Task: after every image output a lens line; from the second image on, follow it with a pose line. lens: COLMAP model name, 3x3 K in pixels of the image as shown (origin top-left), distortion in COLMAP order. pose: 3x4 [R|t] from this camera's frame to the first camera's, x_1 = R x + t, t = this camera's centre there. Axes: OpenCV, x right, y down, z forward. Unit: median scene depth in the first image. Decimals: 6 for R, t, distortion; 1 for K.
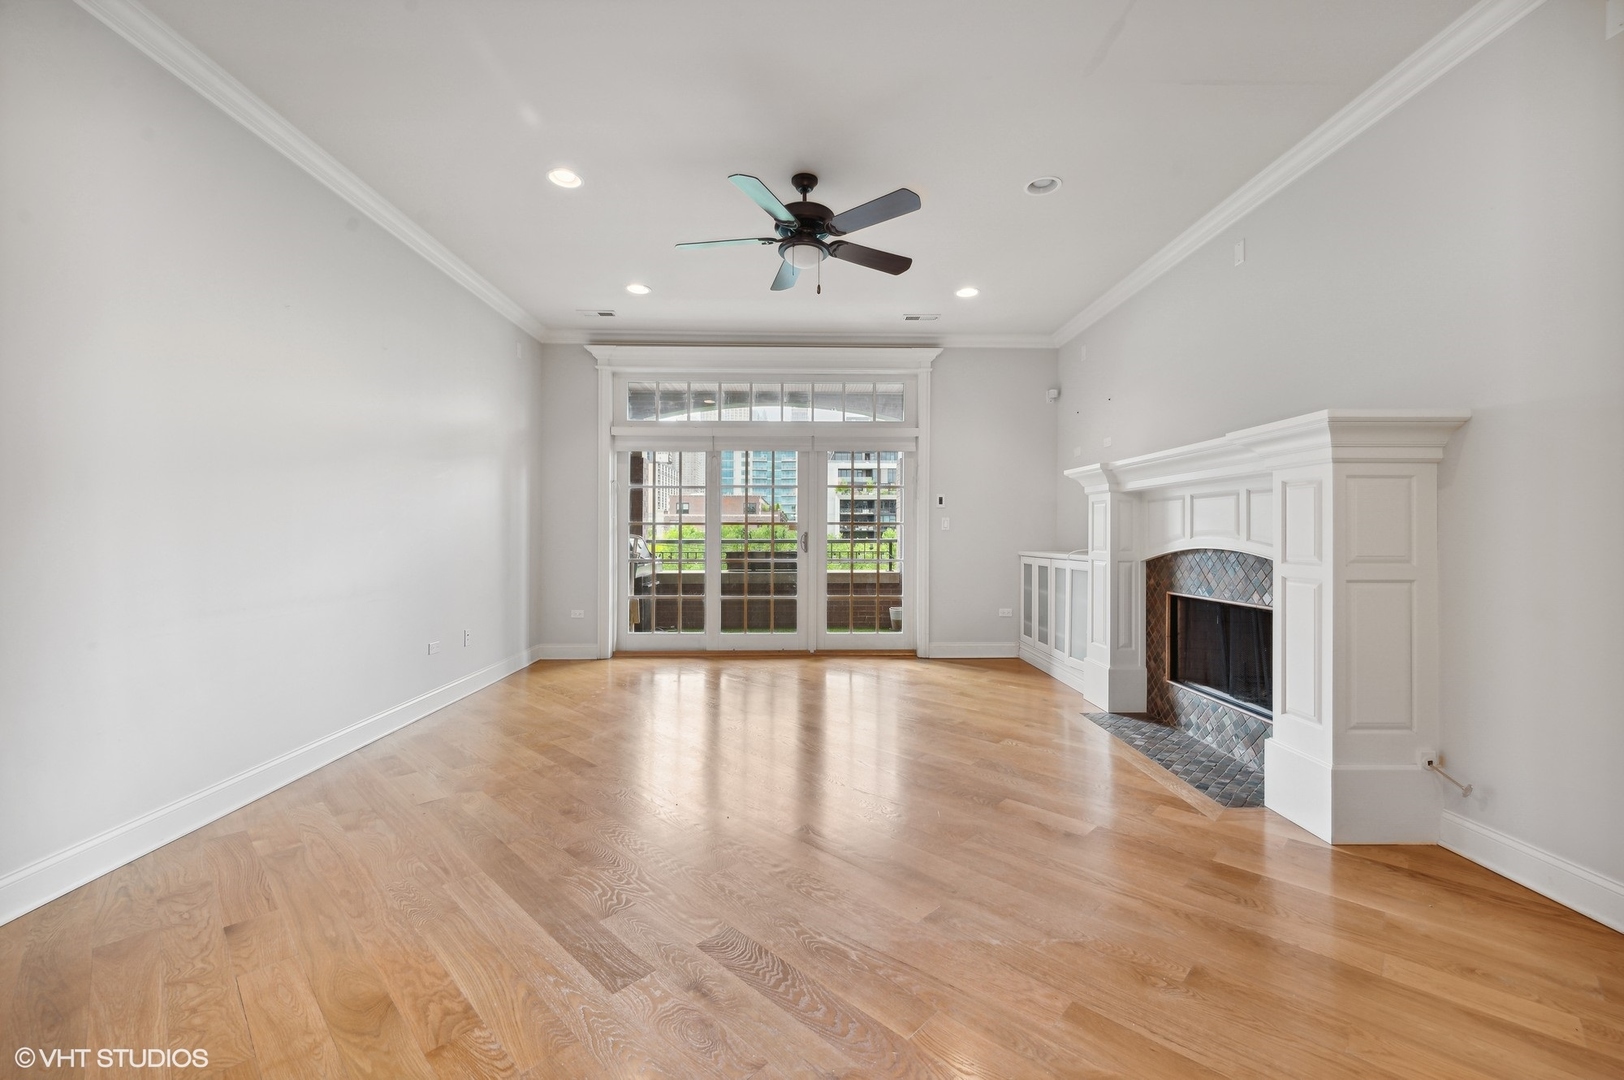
lens RADIAL K [[647.8, 0, 810.8], [0, 647.8, 538.5], [0, 0, 1]] dist [-0.000511, -0.000268]
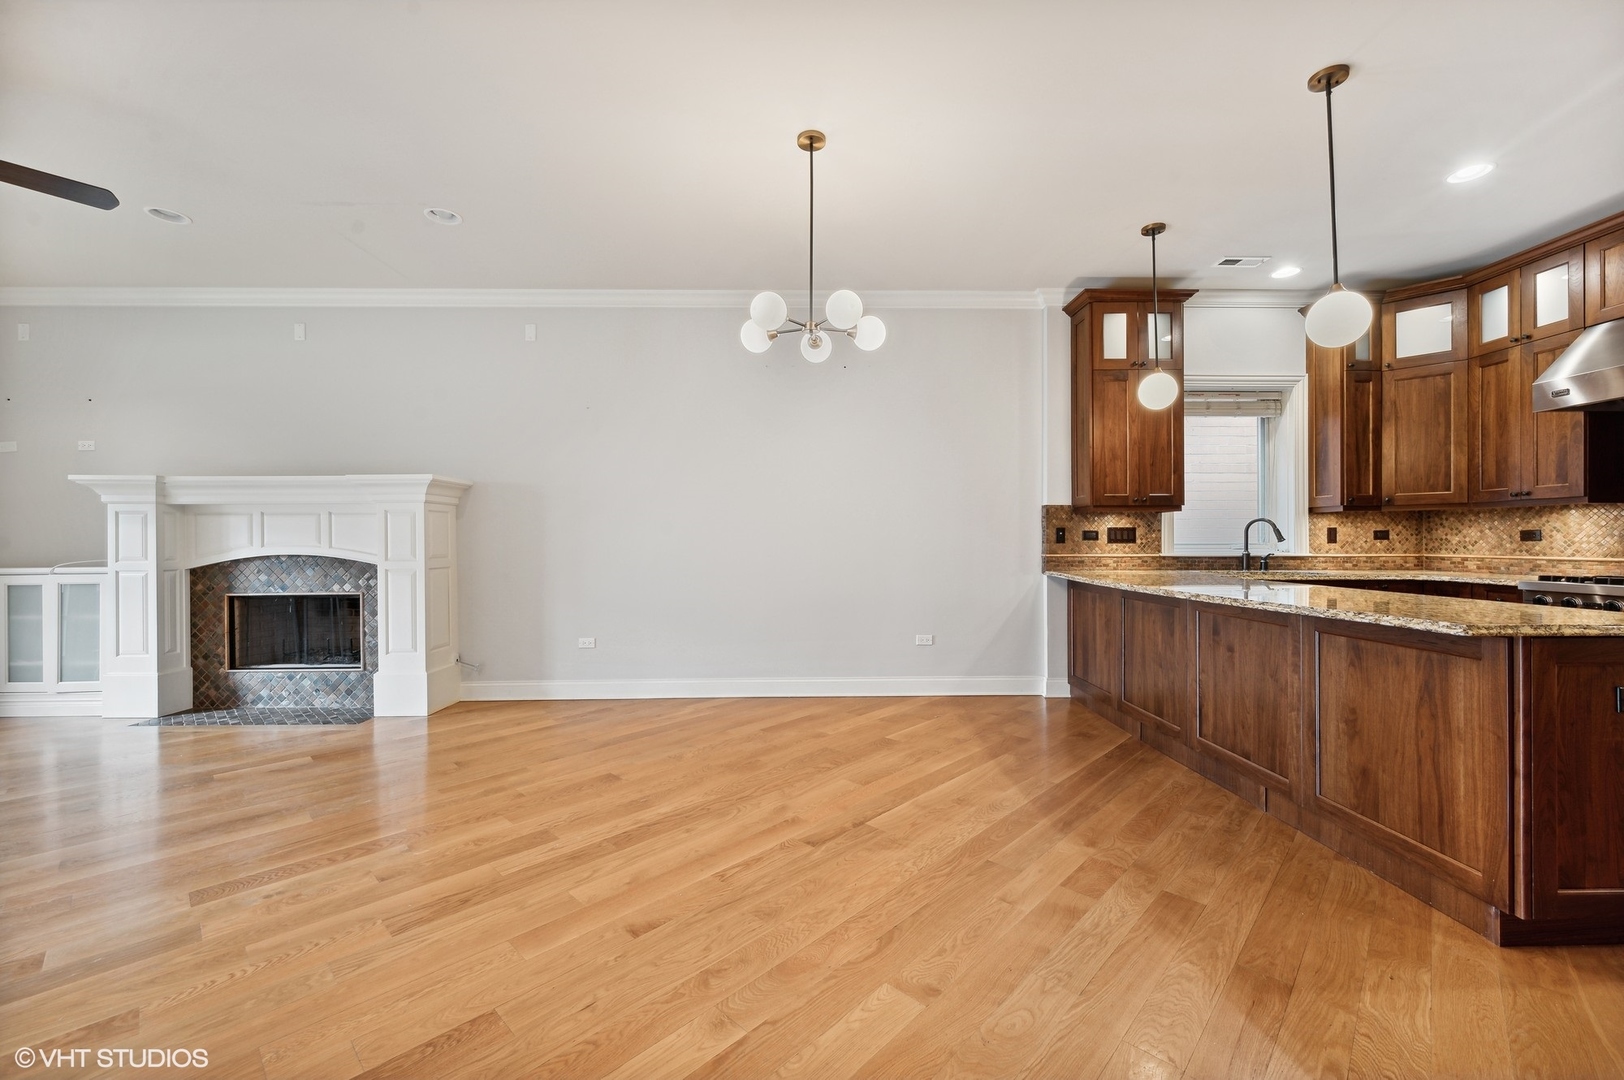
lens RADIAL K [[647.8, 0, 812.4], [0, 647.8, 541.1], [0, 0, 1]] dist [-0.000511, -0.000268]
pose [[-0.009117, -0.000673, 0.999958, -0.622515], [0.012179, 0.999926, 0.000784, 0.000046], [-0.999884, 0.012186, -0.009108, -0.036363]]
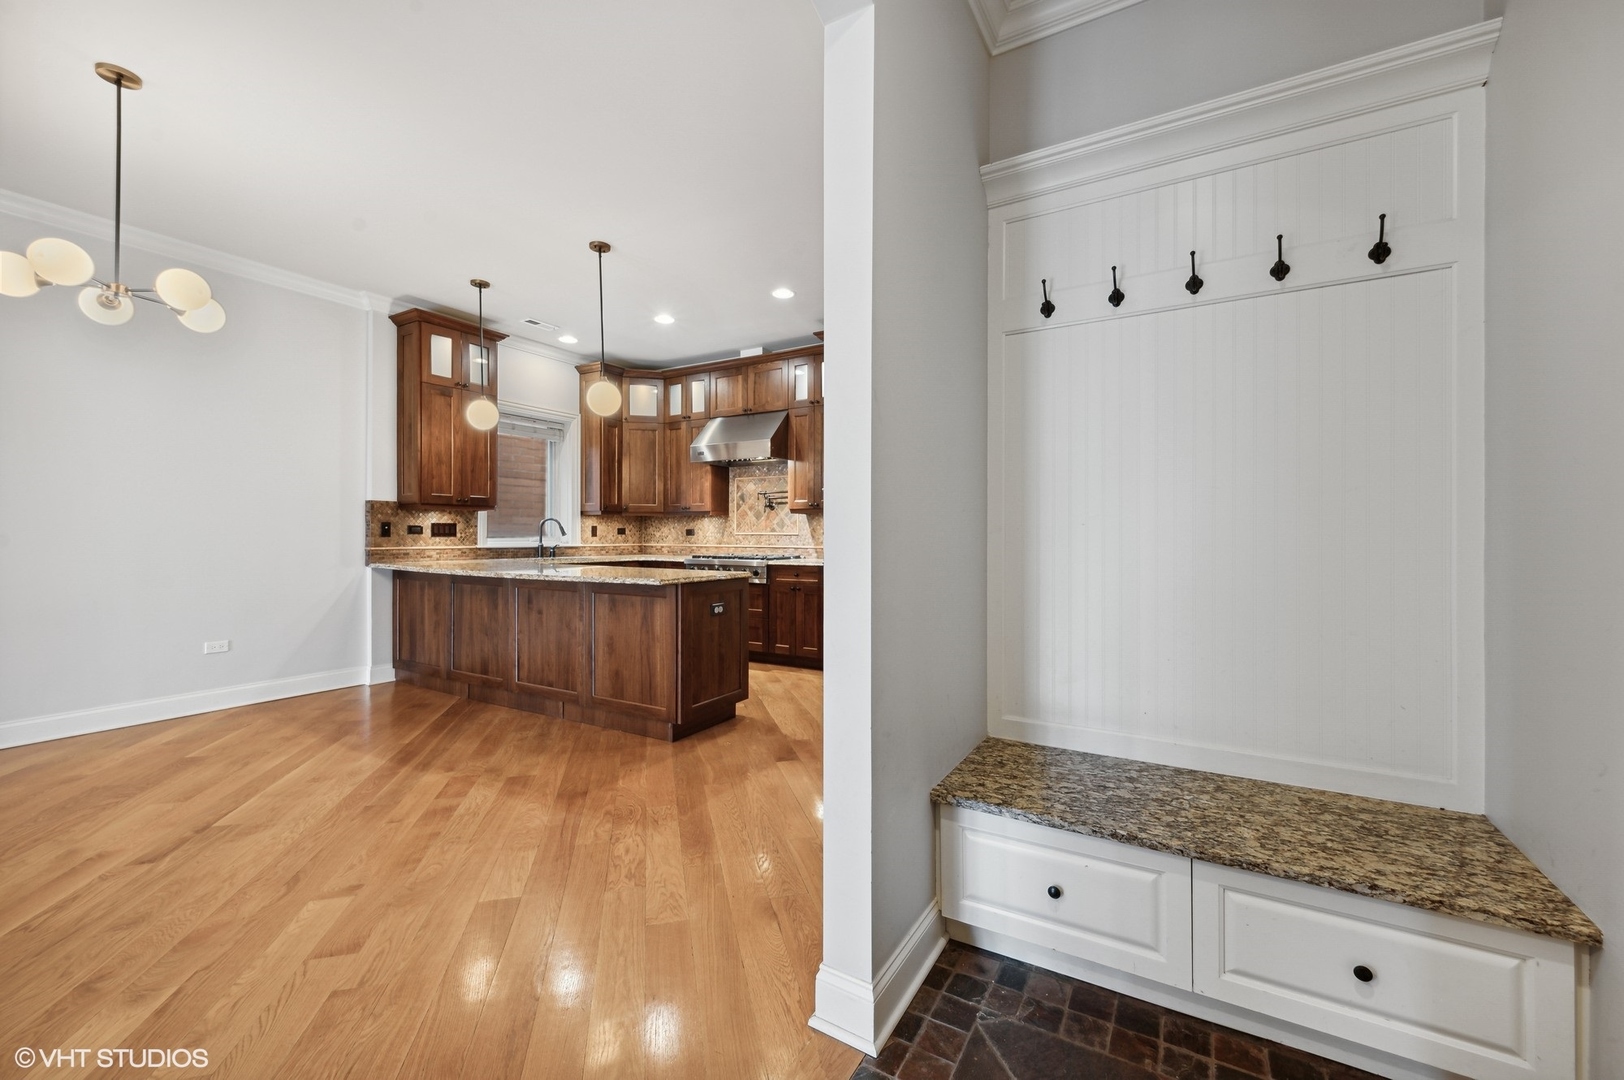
lens RADIAL K [[647.8, 0, 815.7], [0, 647.8, 534.3], [0, 0, 1]] dist [-0.000511, -0.000268]
pose [[-0.856320, -0.003003, 0.516436, -0.814863], [0.002345, 0.999950, 0.009703, -0.005150], [-0.516439, 0.009520, -0.856271, 0.152308]]
